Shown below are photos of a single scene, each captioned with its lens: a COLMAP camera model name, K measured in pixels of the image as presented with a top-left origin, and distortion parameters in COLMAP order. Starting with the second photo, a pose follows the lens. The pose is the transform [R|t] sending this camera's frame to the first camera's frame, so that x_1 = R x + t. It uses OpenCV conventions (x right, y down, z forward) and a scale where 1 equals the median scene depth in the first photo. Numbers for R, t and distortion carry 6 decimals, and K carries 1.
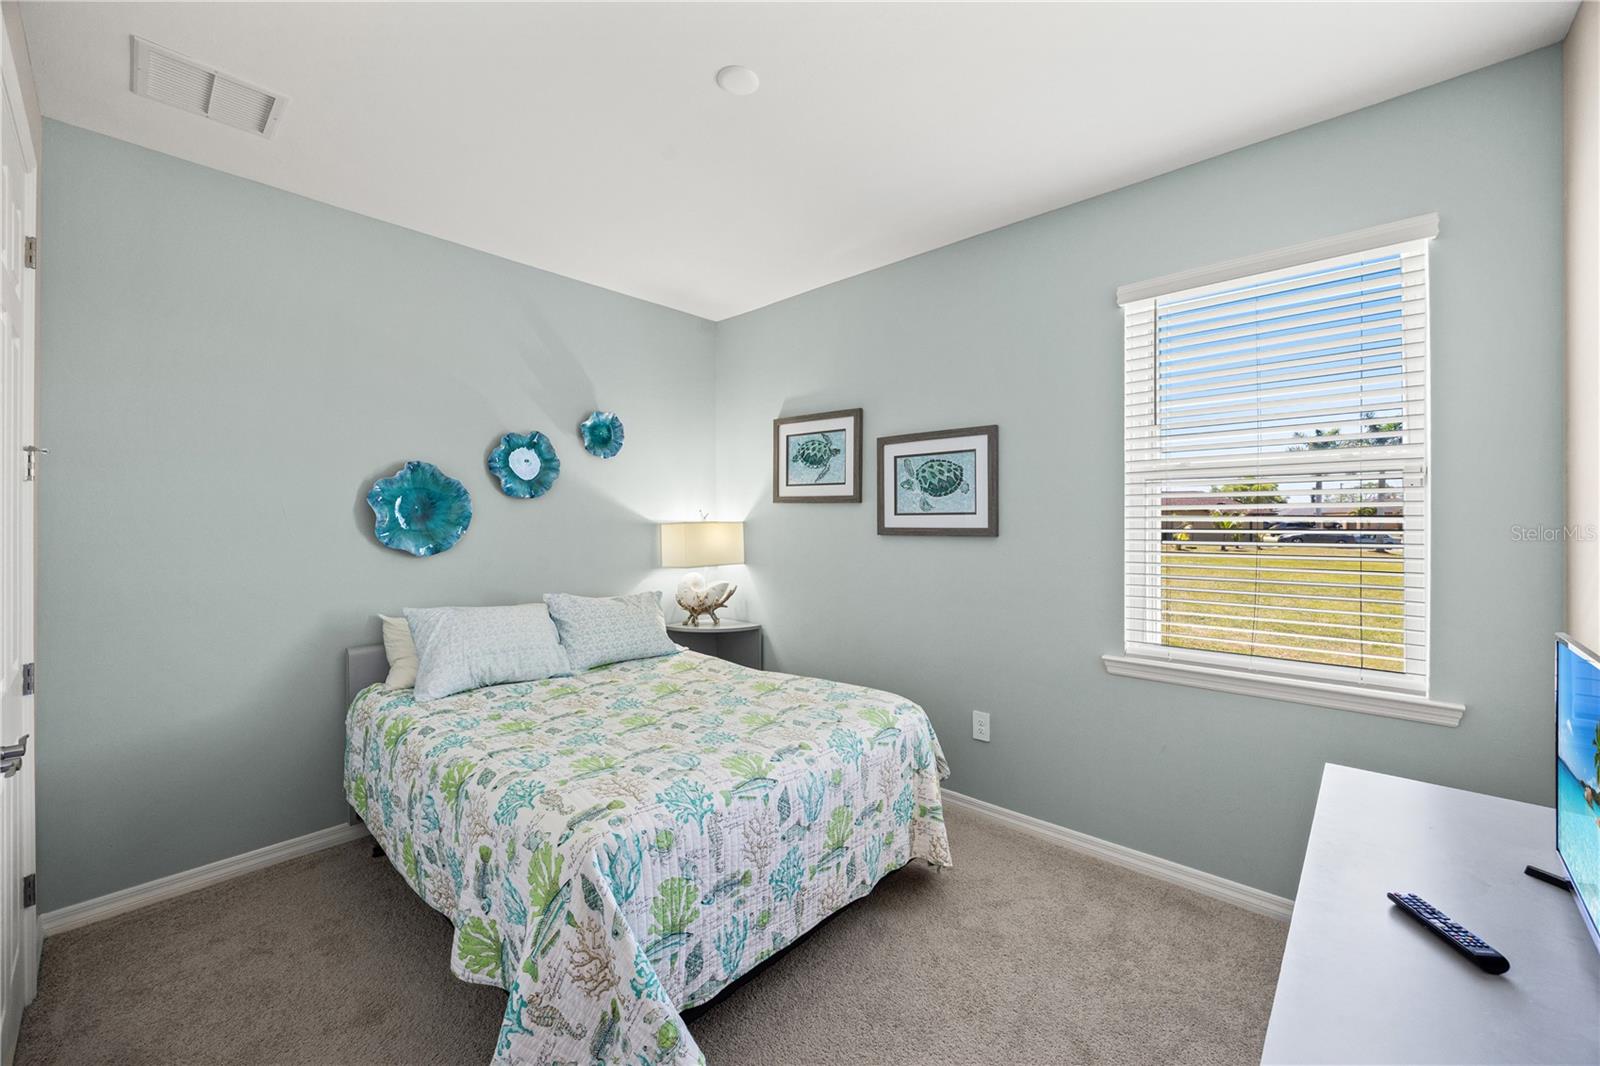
lens RADIAL K [[628.4, 0, 793.2], [0, 628.4, 519.6], [0, 0, 1]] dist [-0.001563, -0.000085]
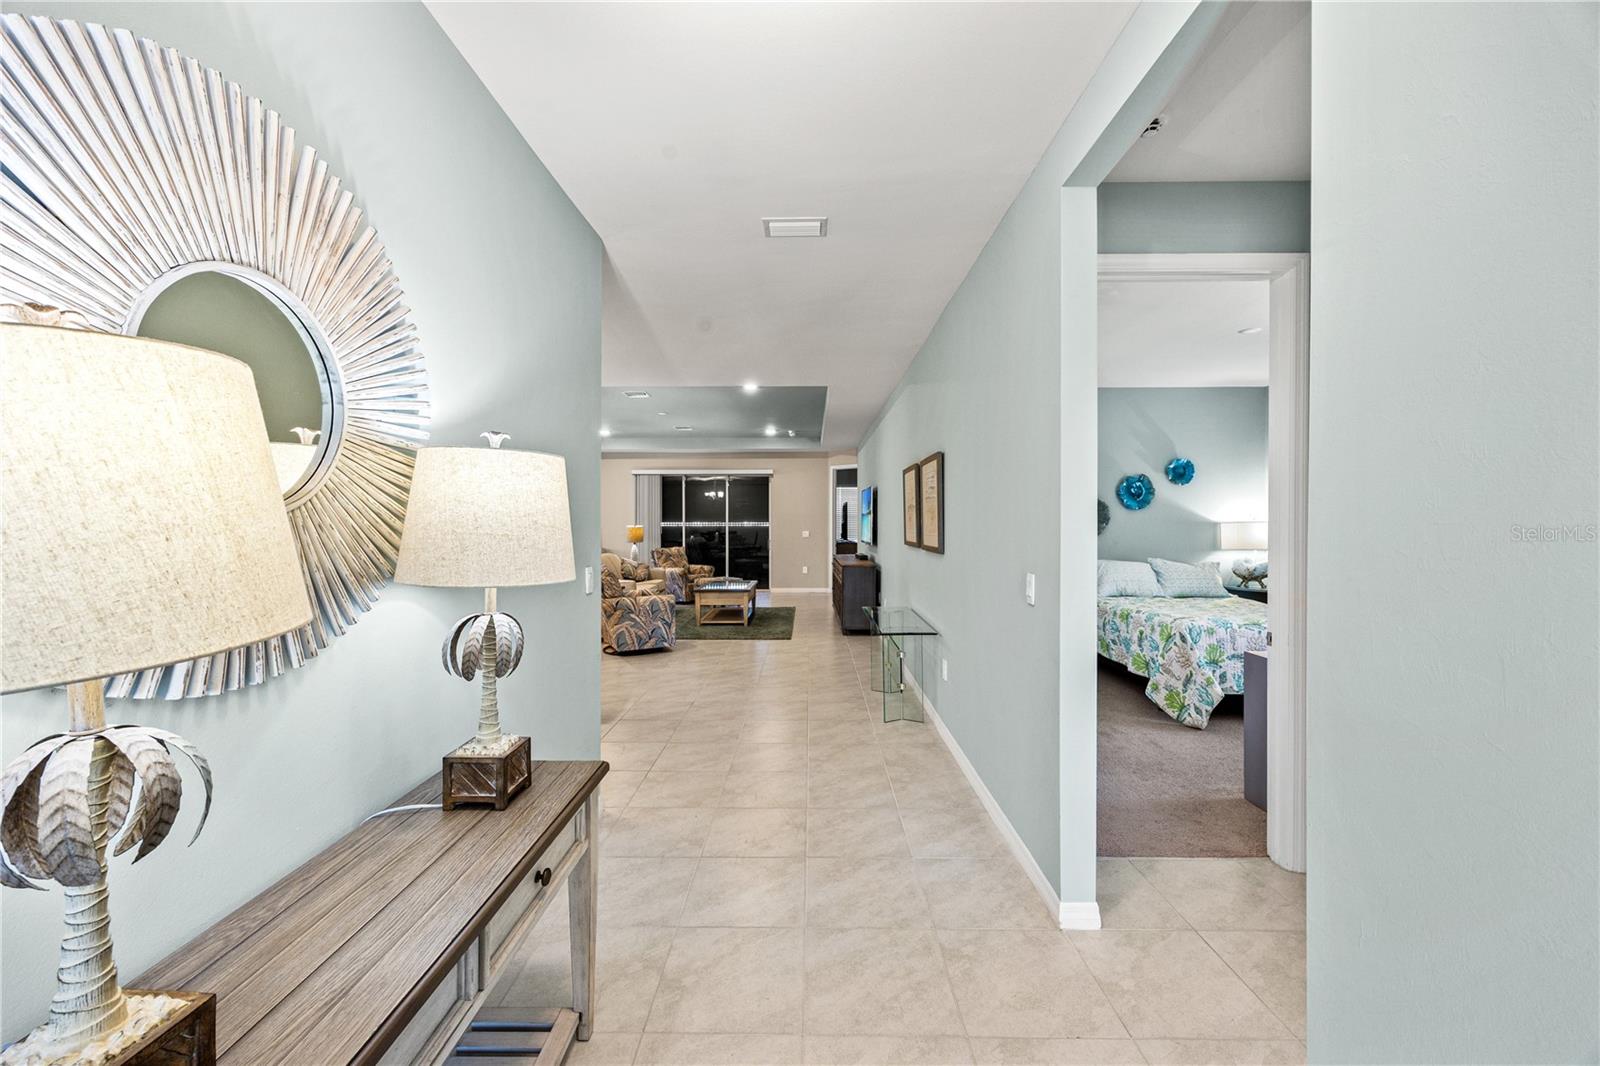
lens RADIAL K [[628.4, 0, 793.2], [0, 628.4, 519.6], [0, 0, 1]] dist [-0.001563, -0.000085]
pose [[0.673798, 0.000215, -0.738915, 0.586974], [-0.000631, 1.000000, -0.000285, -0.001839], [0.738915, 0.000658, 0.673798, -2.183619]]
